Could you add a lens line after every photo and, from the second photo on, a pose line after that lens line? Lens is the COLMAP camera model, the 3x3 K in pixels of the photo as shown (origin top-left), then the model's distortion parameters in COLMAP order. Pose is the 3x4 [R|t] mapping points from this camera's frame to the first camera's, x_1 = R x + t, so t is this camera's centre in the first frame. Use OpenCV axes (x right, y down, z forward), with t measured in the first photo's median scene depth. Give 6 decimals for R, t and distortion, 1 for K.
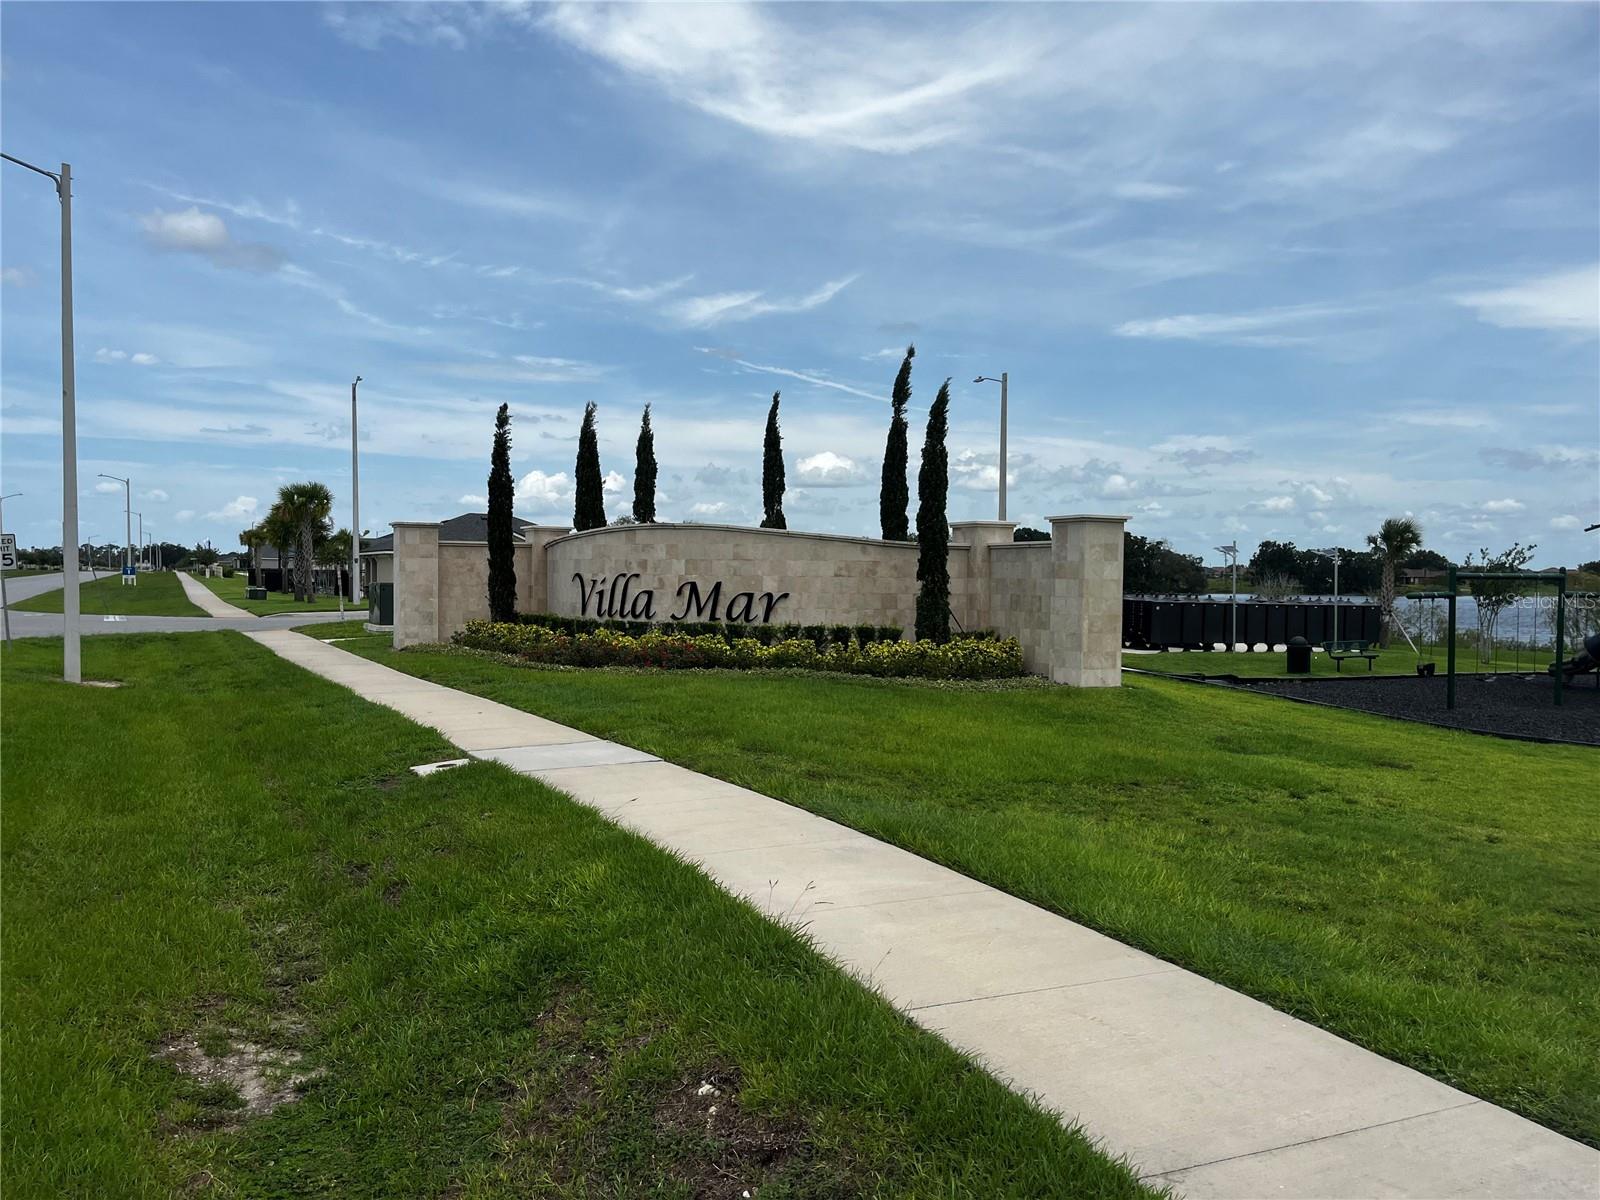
lens RADIAL K [[1262.3, 0, 804.2], [0, 1262.3, 564.1], [0, 0, 1]] dist [0.025068, -0.004048]
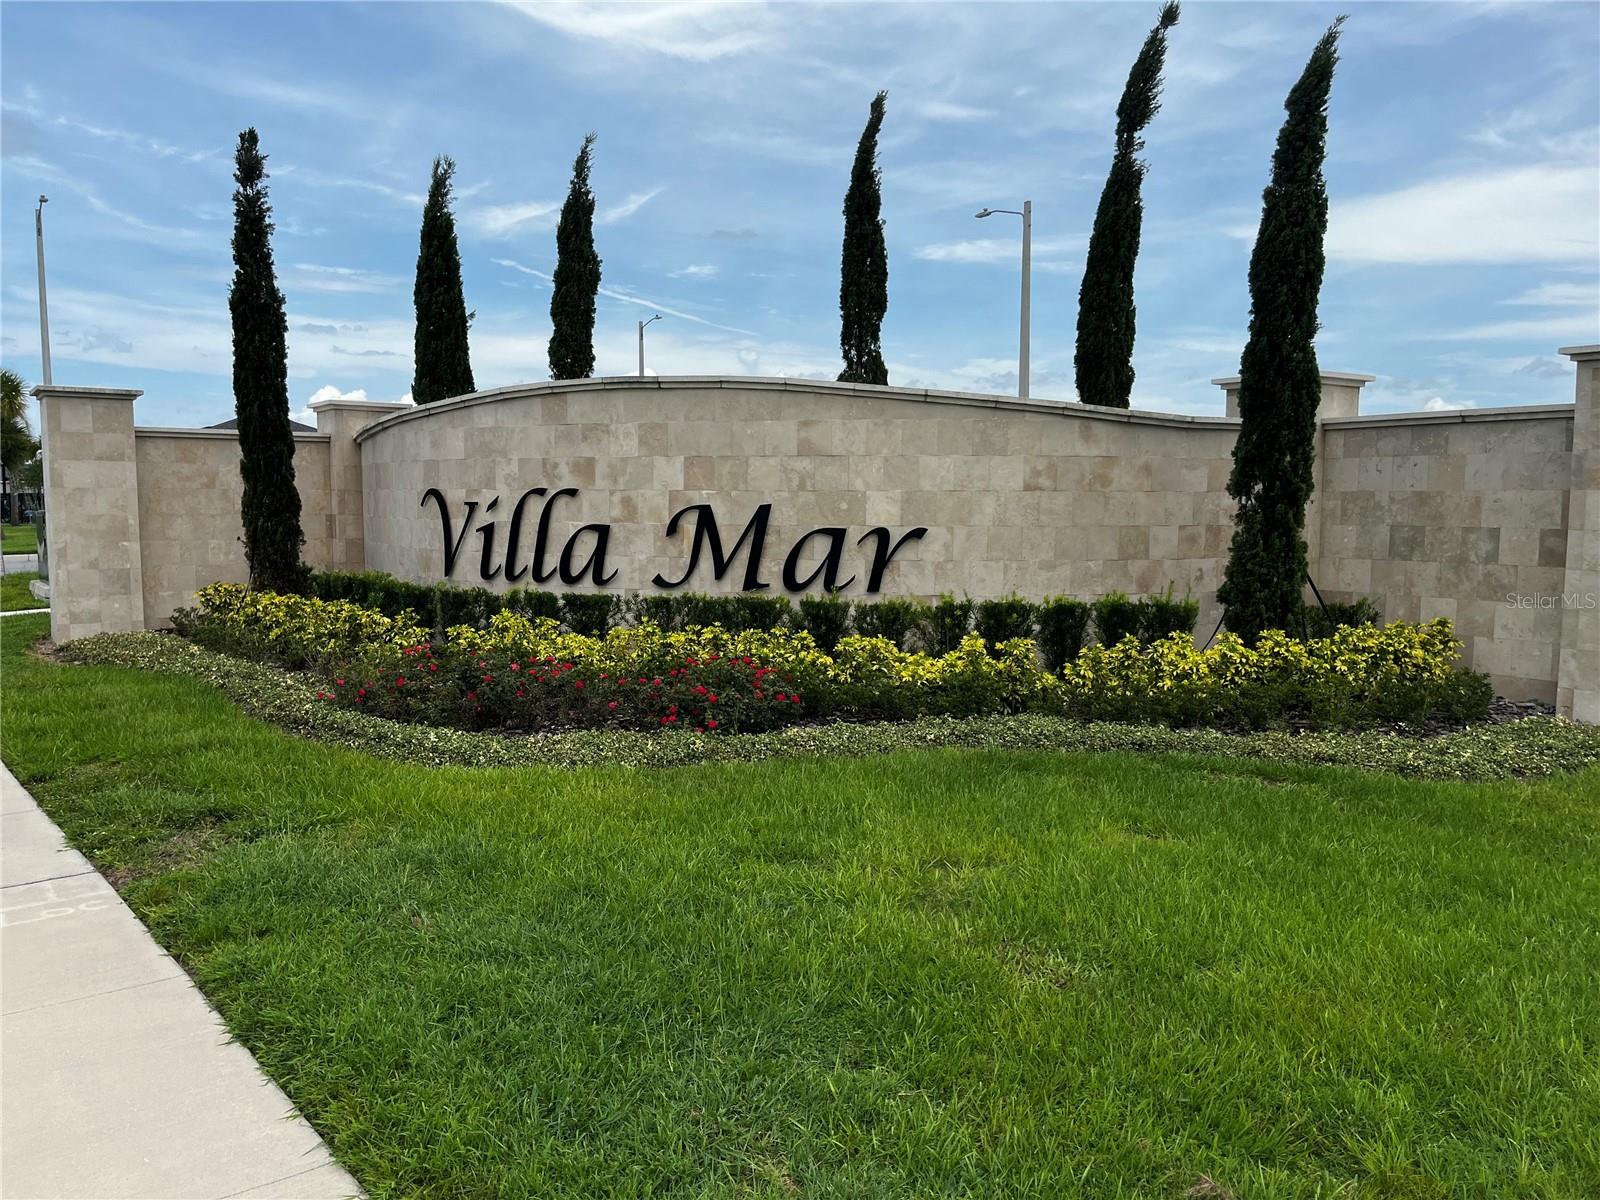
lens RADIAL K [[1233.2, 0, 800.0], [0, 1233.2, 600.0], [0, 0, 1]] dist [0.028883, -0.046586]
pose [[0.988090, -0.019844, 0.152590, -0.119406], [0.005810, 0.995754, 0.091874, 0.007160], [-0.153765, -0.089893, 0.984010, 0.535112]]
